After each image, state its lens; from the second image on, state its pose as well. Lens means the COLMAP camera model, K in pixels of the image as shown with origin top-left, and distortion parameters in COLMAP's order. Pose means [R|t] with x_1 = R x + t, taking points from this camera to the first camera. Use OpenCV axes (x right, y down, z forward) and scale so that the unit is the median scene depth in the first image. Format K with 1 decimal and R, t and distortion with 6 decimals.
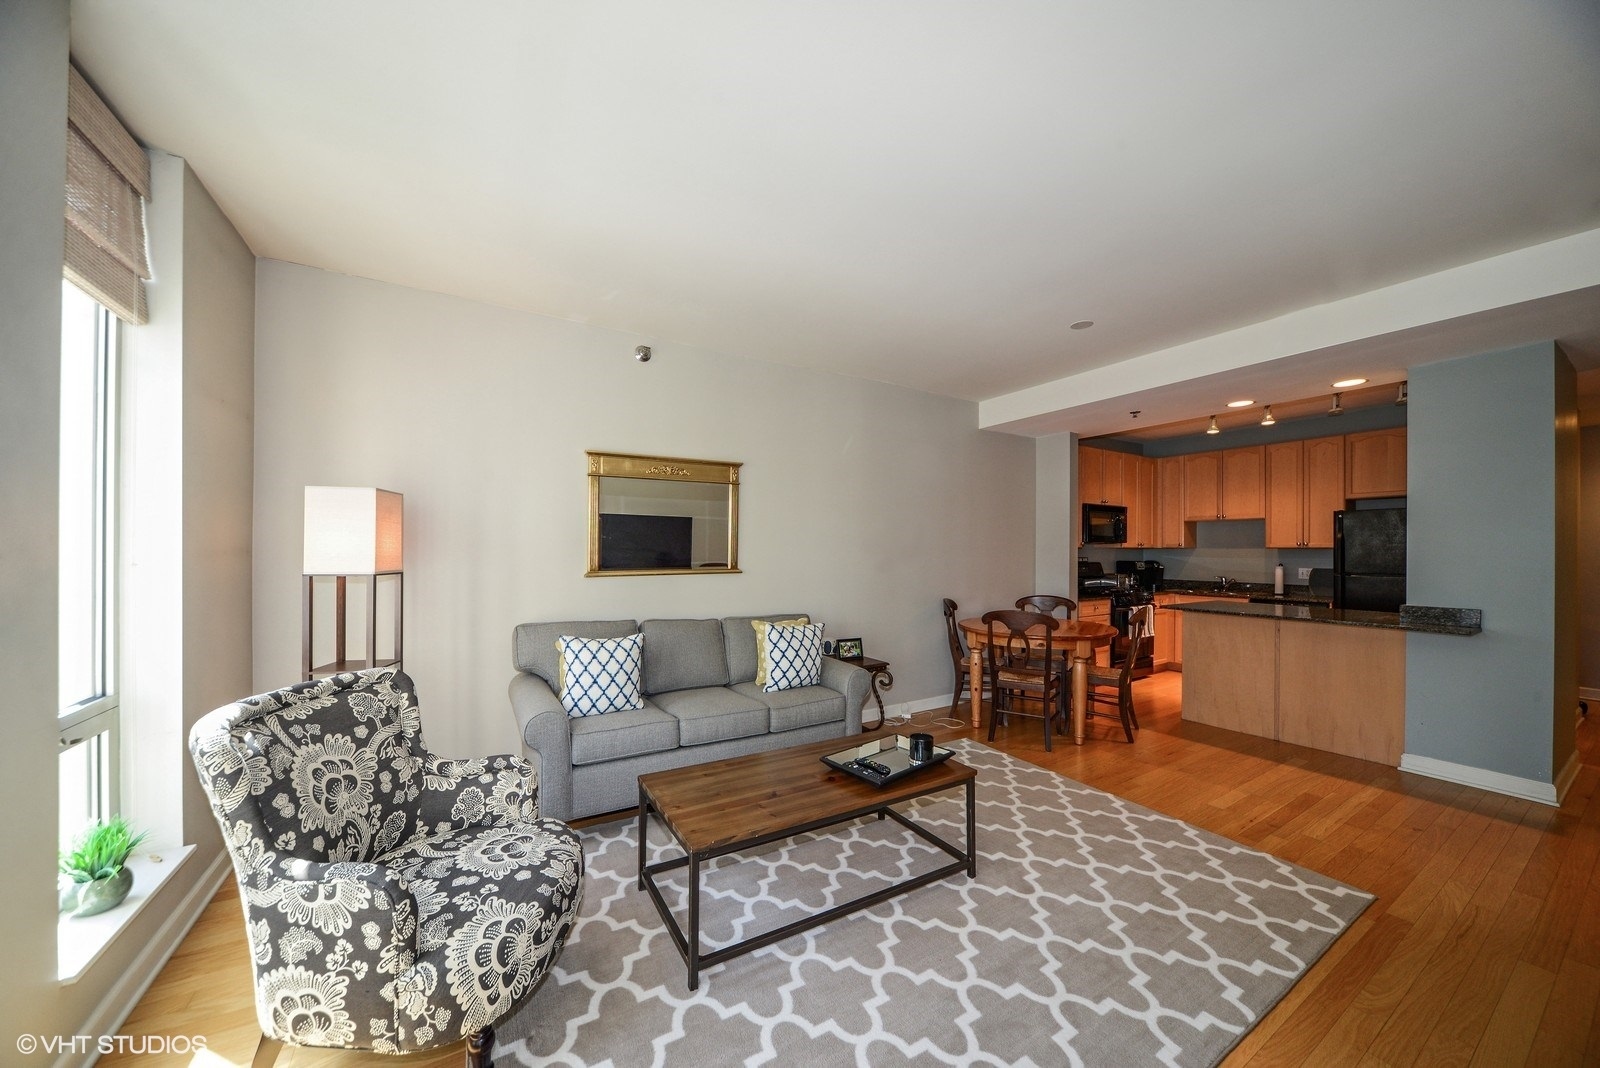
lens RADIAL K [[597.8, 0, 784.1], [0, 597.8, 542.2], [0, 0, 1]] dist [-0.003670, -0.000188]
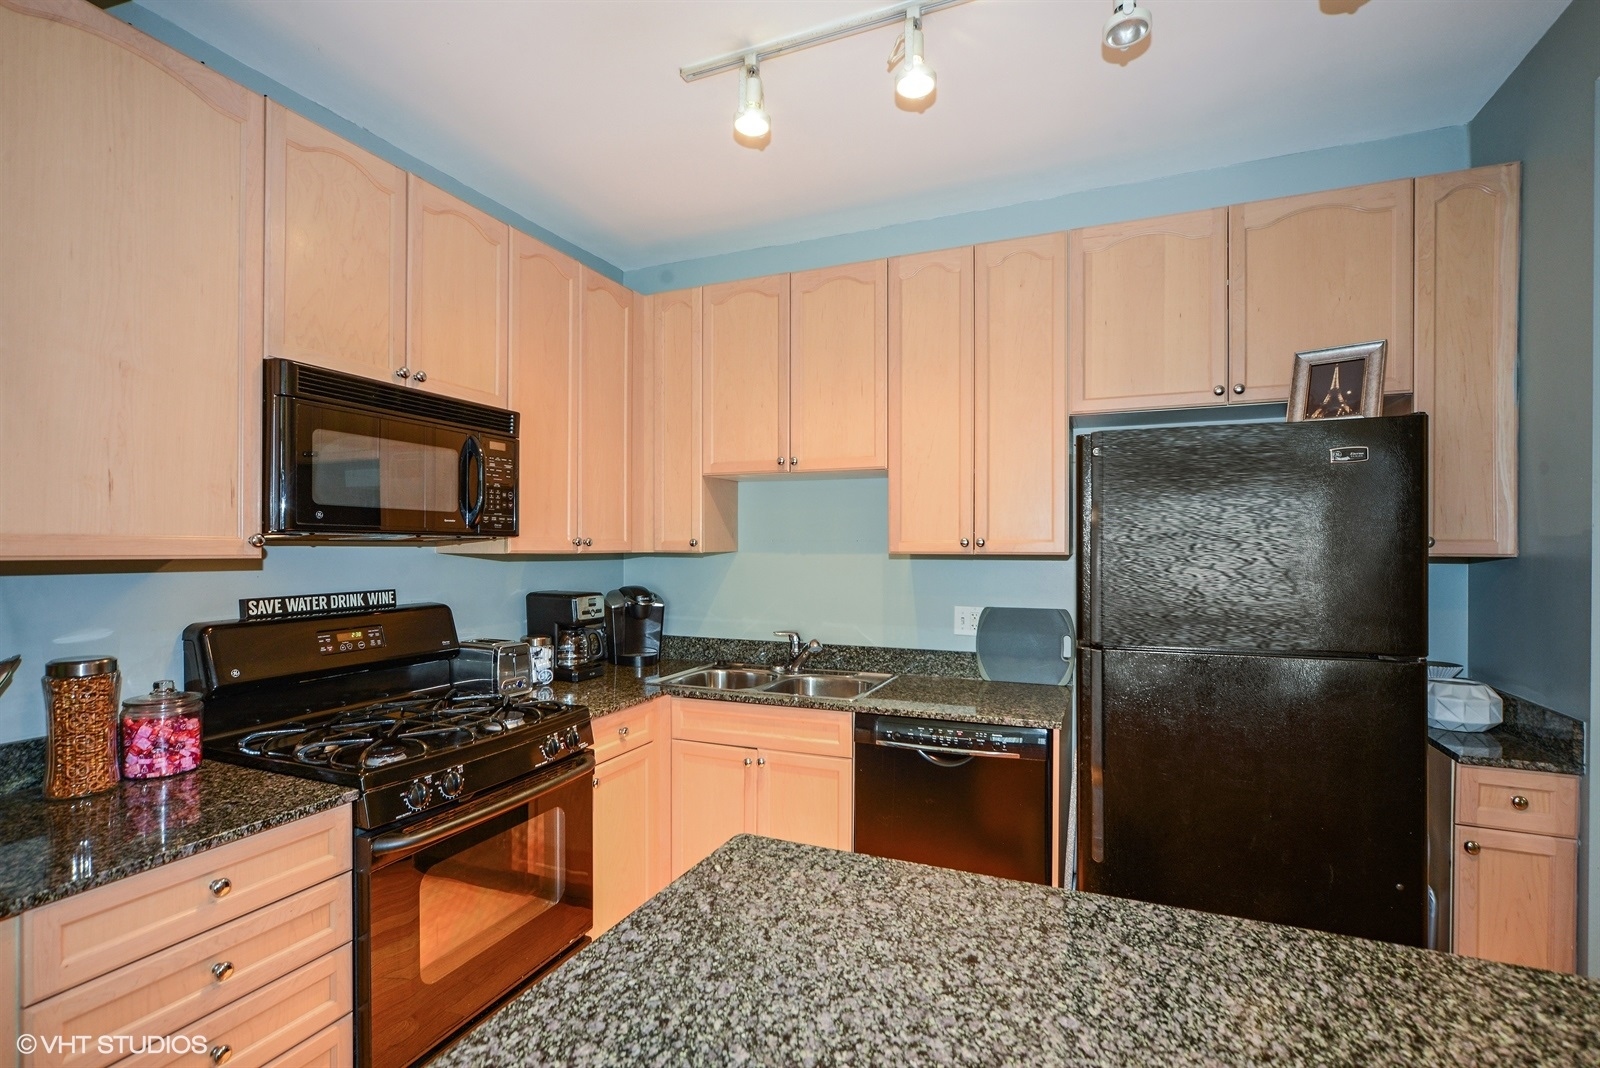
lens RADIAL K [[776.2, 0, 799.9], [0, 776.2, 539.9], [0, 0, 1]] dist [0.000018, 0.000002]
pose [[0.824279, 0.000531, 0.566183, 0.476765], [-0.003994, 0.999980, 0.004876, 0.000193], [-0.566170, -0.006280, 0.824265, 0.615839]]
